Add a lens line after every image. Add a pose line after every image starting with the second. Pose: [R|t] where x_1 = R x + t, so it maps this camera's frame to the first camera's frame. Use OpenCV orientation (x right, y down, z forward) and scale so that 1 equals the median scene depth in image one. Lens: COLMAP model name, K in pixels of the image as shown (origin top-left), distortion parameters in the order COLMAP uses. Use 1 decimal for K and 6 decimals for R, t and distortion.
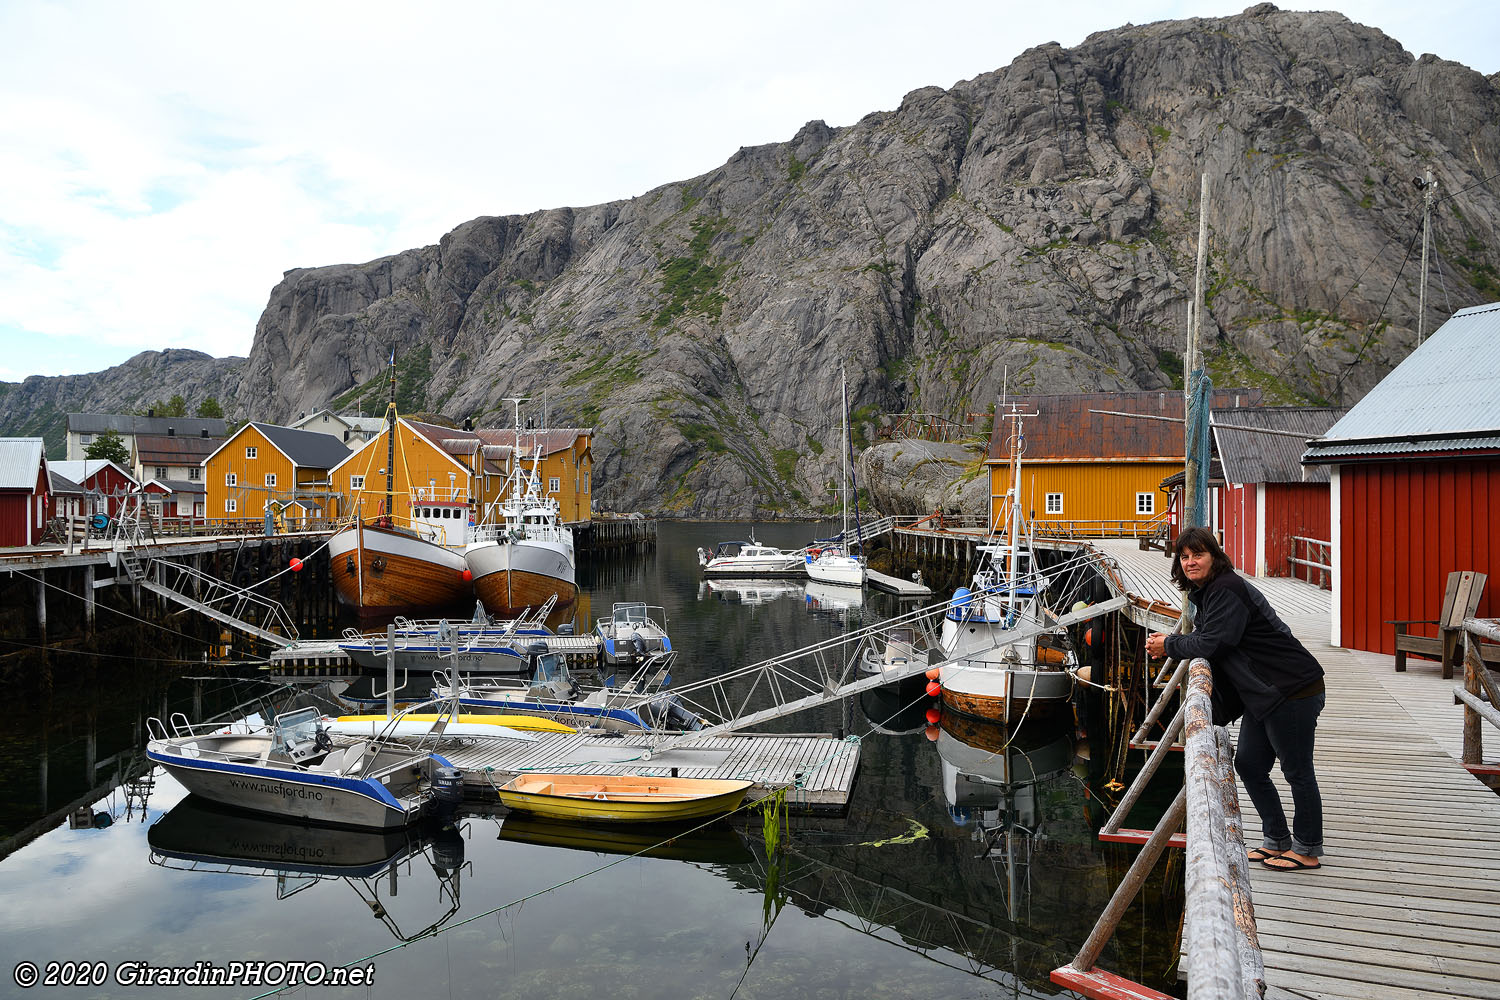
lens RADIAL K [[1058.9, 0, 757.8], [0, 1058.9, 501.4], [0, 0, 1]] dist [-0.059070, 0.005840]
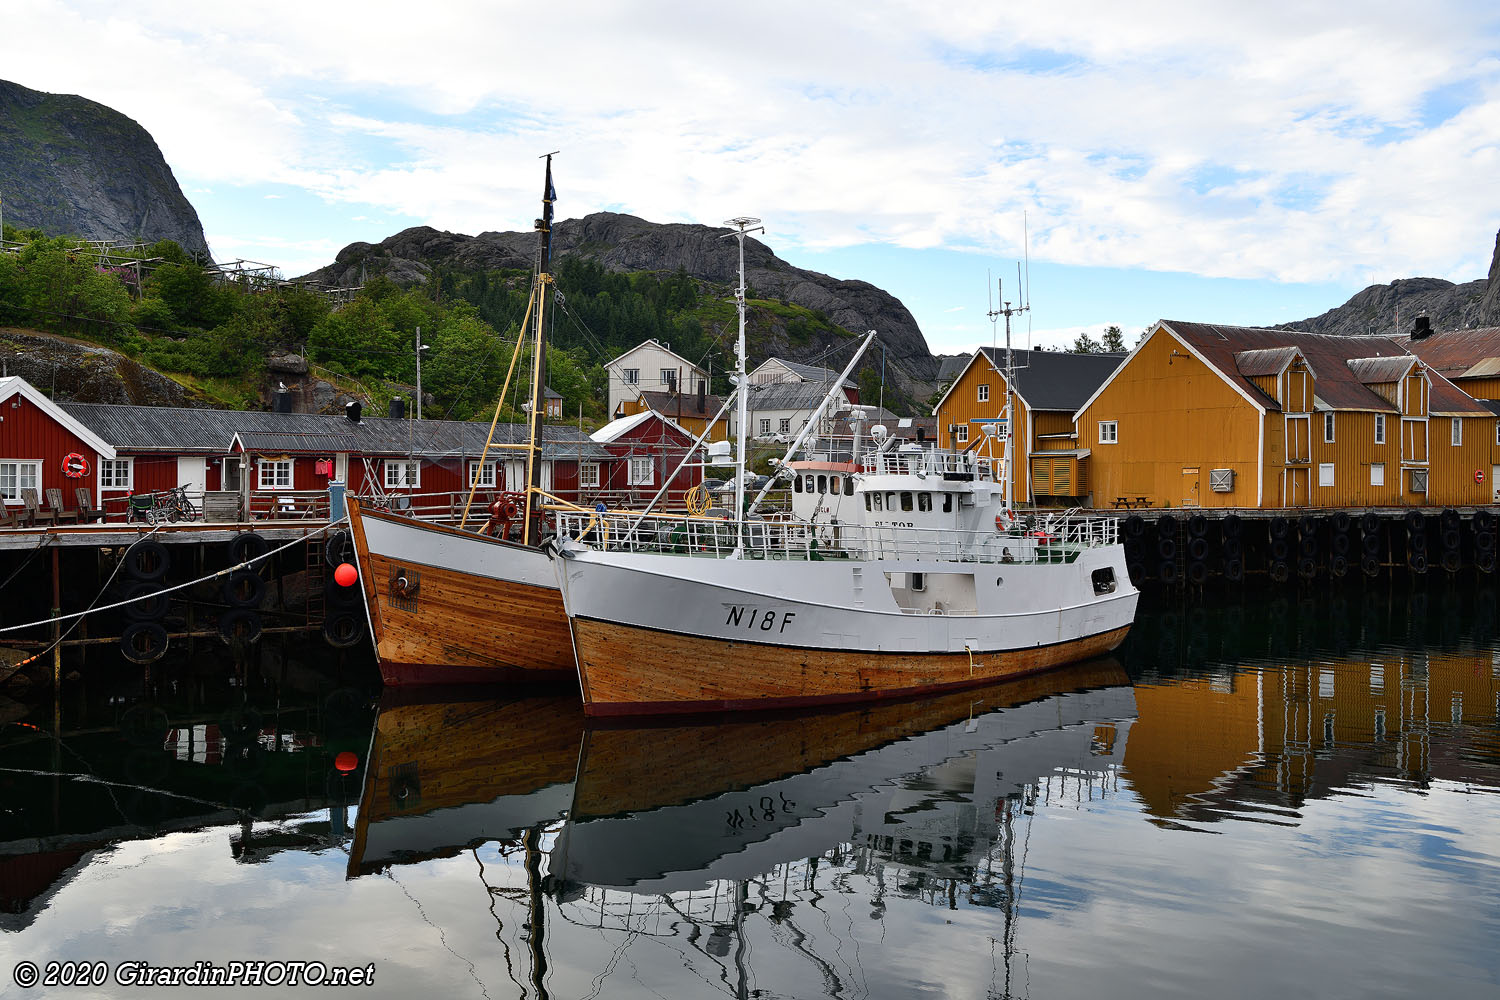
lens RADIAL K [[1304.5, 0, 757.0], [0, 1304.5, 489.7], [0, 0, 1]] dist [-0.020536, -0.011317]
pose [[0.553409, 0.006356, -0.832885, 0.005583], [0.008653, 0.999873, 0.013379, 0.000127], [0.832864, -0.014611, 0.553284, 0.016493]]
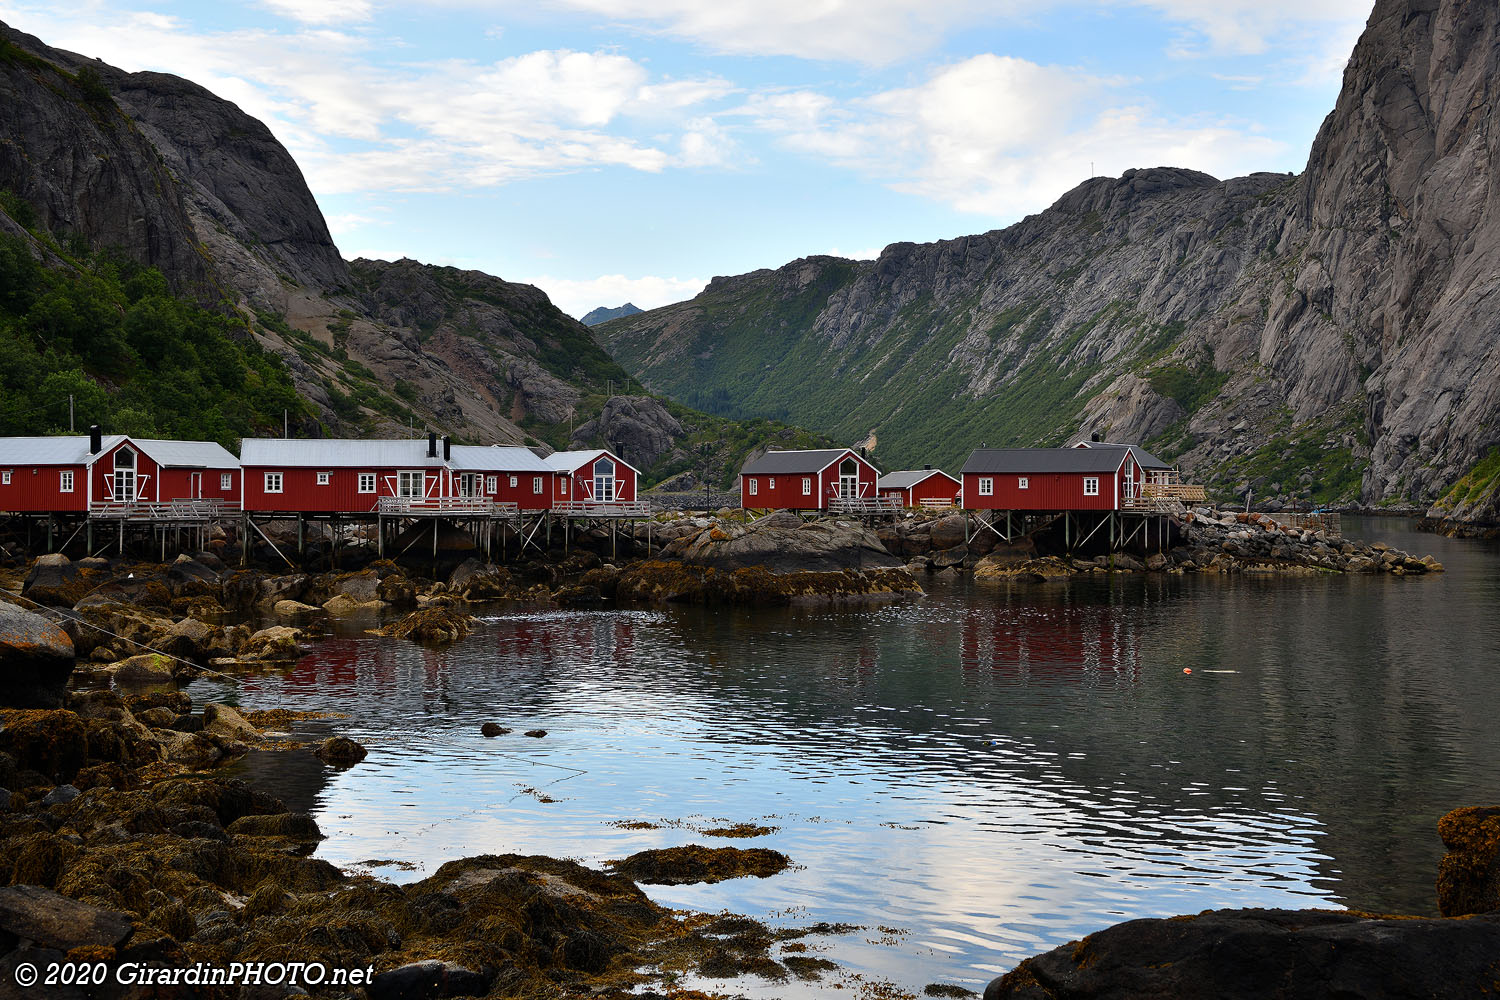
lens RADIAL K [[2206.2, 0, 753.5], [0, 2206.2, 499.7], [0, 0, 1]] dist [0.202262, 0.000000]
pose [[0.779874, 0.000796, -0.625936, -0.061483], [0.004913, 0.999961, 0.007393, 0.000633], [0.625917, -0.008841, 0.779839, 0.081879]]
